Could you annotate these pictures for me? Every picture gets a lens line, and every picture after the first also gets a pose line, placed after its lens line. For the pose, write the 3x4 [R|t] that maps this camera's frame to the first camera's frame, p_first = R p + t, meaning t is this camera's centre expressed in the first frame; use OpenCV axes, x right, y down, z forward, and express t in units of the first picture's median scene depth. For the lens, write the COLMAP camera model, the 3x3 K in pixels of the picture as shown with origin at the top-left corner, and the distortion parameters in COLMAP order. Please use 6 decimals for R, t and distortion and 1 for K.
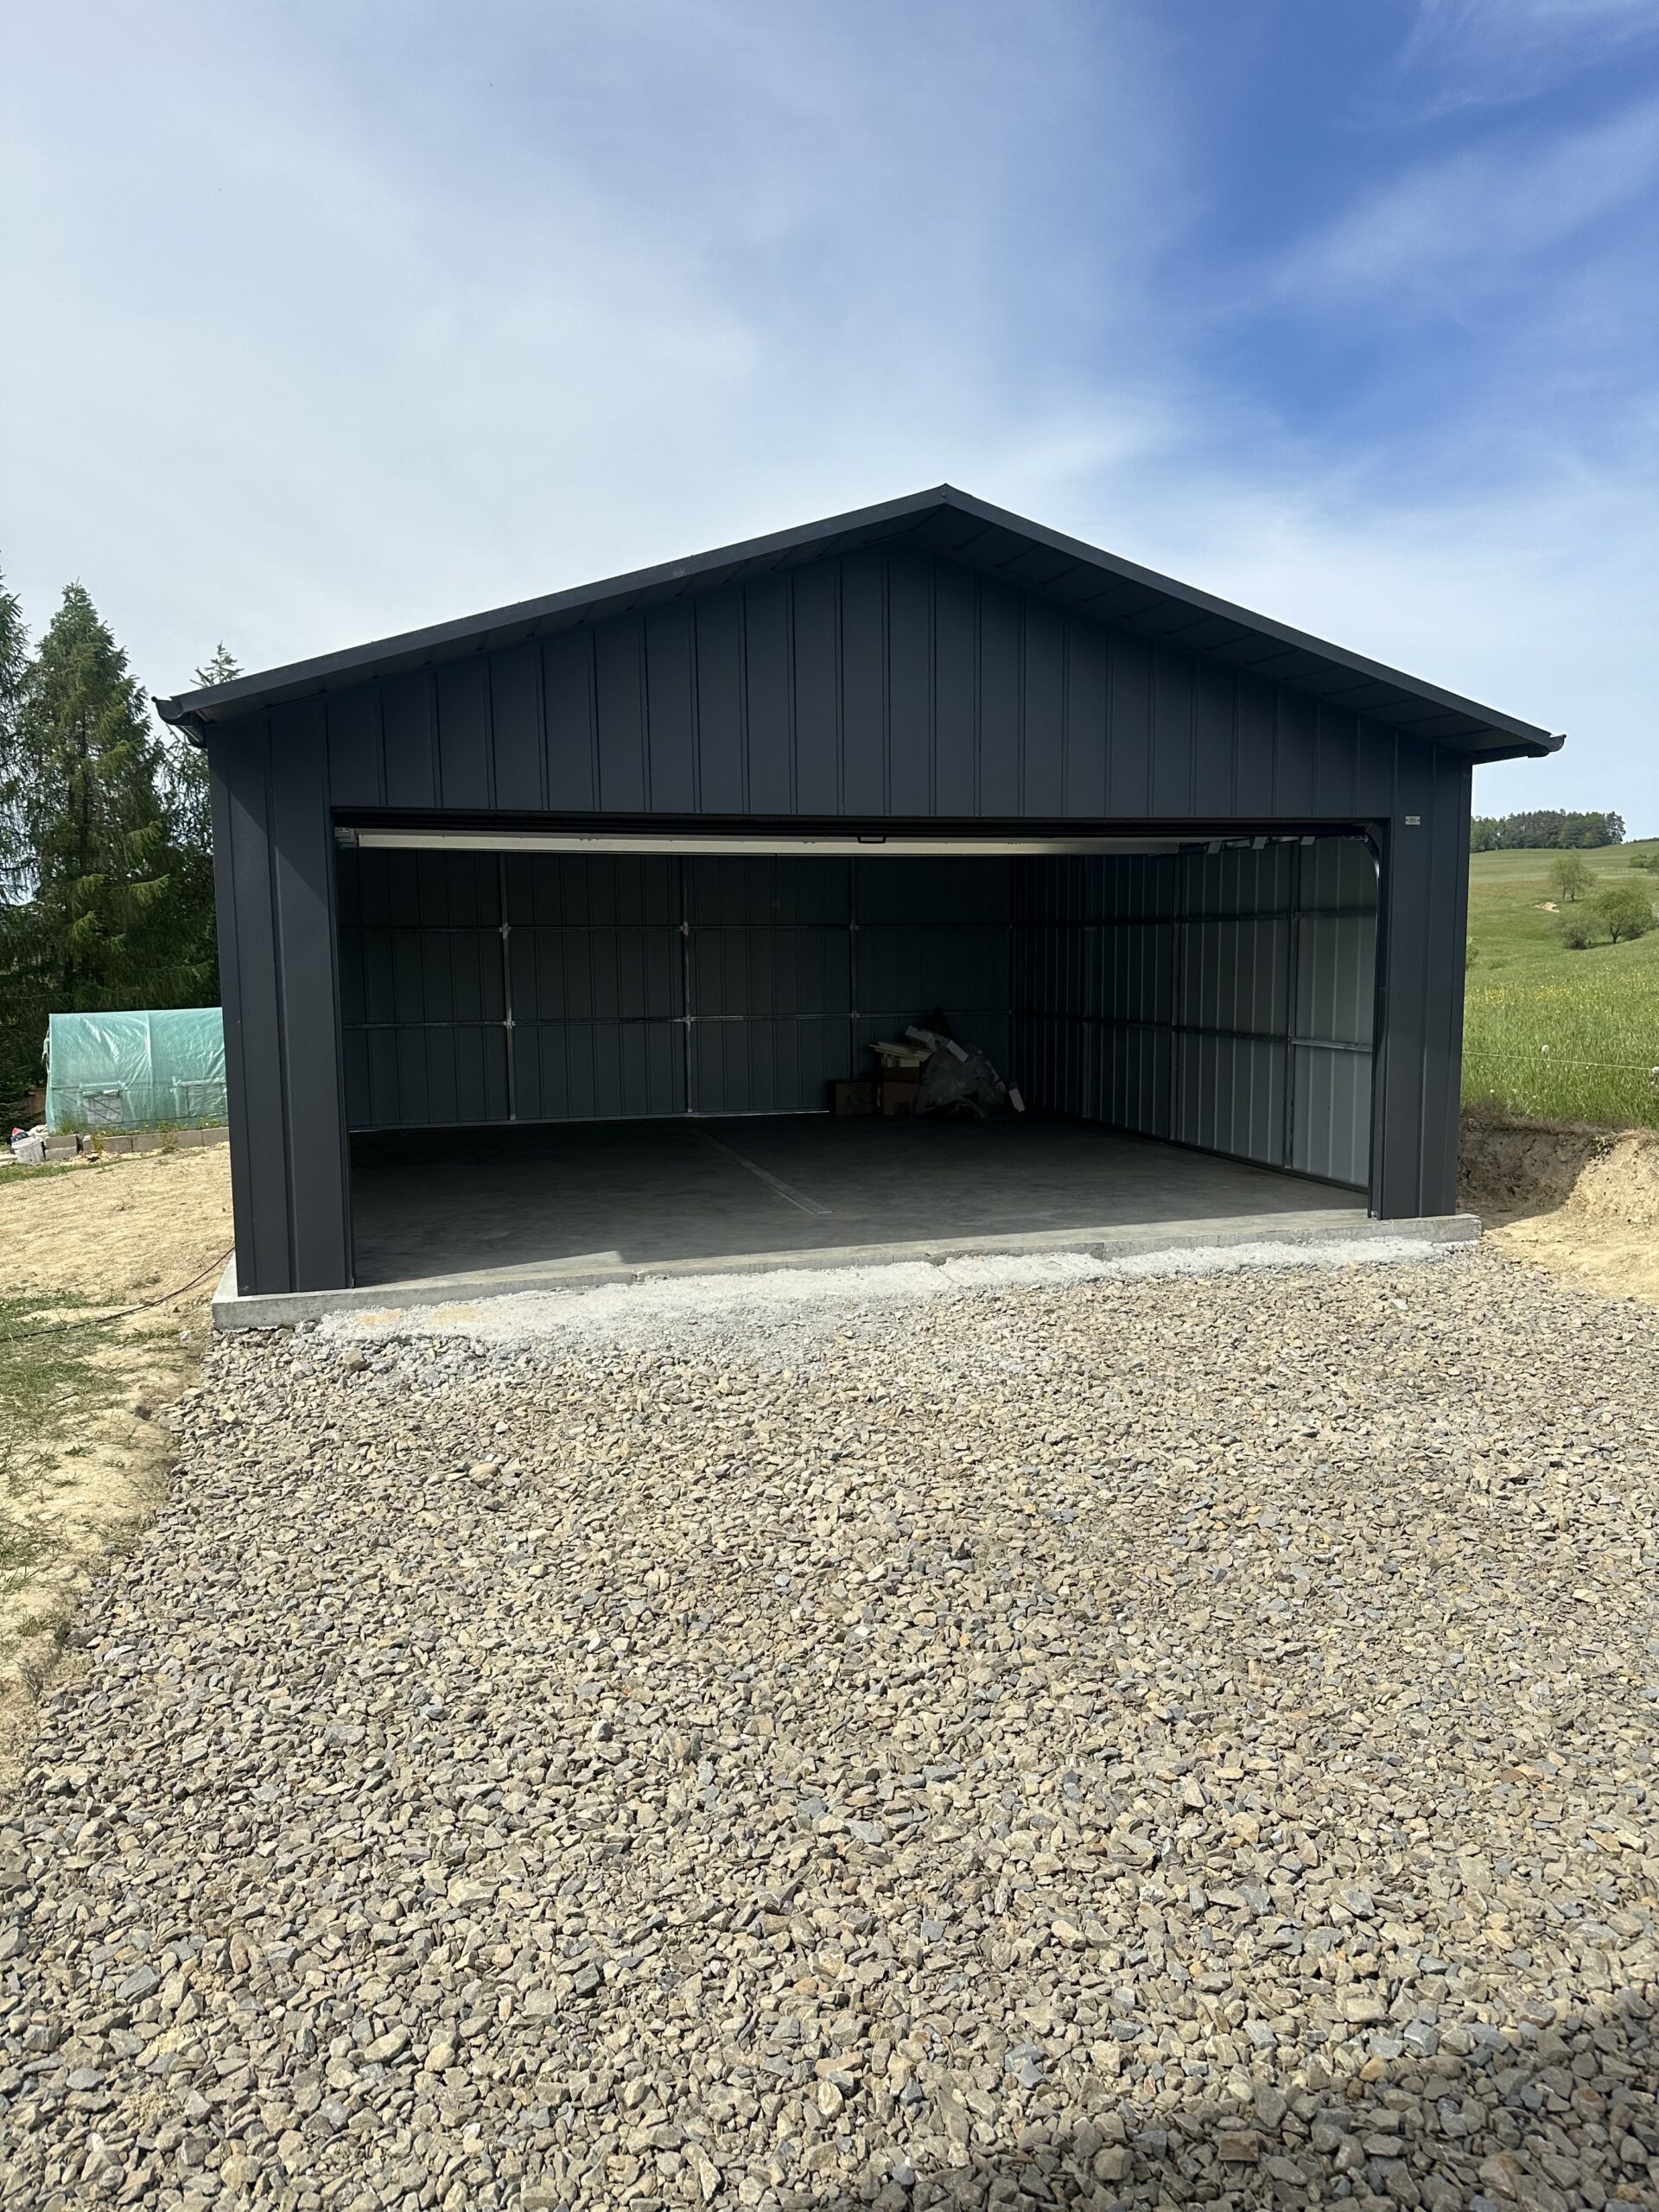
lens RADIAL K [[1545.0, 0, 831.9], [0, 1545.0, 1104.0], [0, 0, 1]] dist [0.062027, -0.075961]
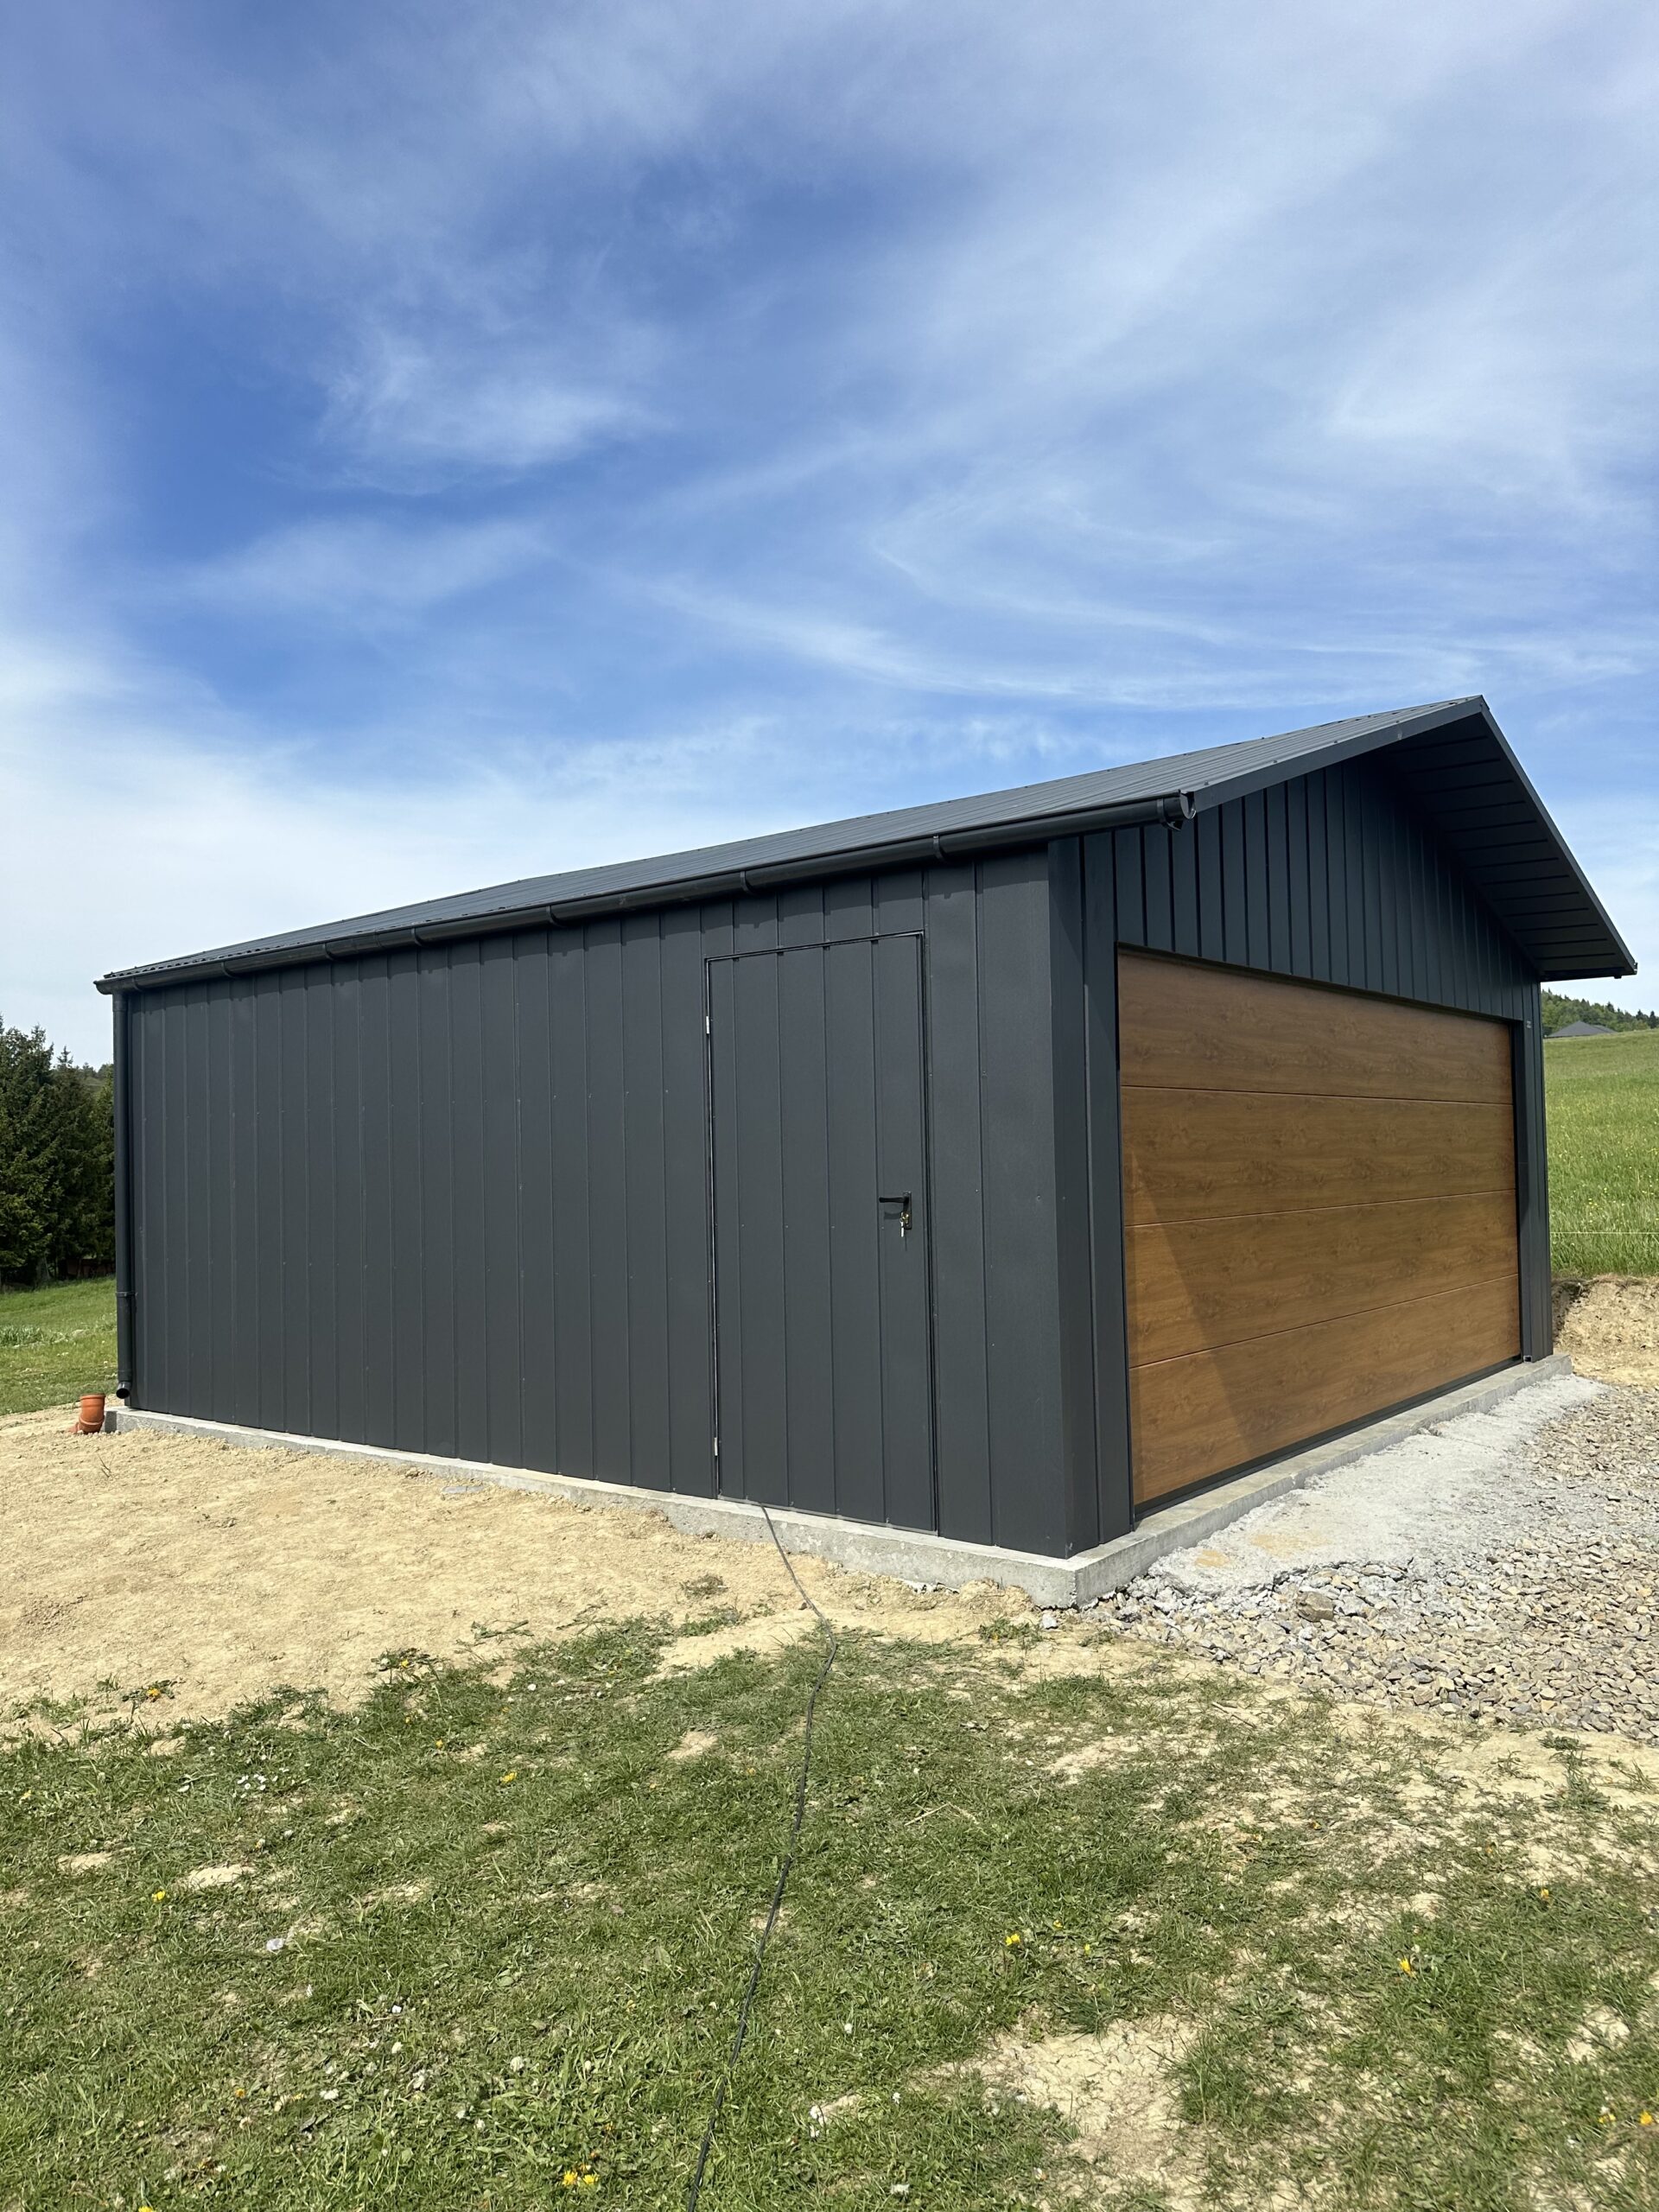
lens RADIAL K [[1545.0, 0, 816.8], [0, 1545.0, 1084.7], [0, 0, 1]] dist [0.062027, -0.075961]
pose [[0.816478, 0.020956, 0.576996, -0.746327], [0.072166, 0.987800, -0.137994, -0.007812], [-0.572849, 0.154309, 0.805005, 0.337527]]
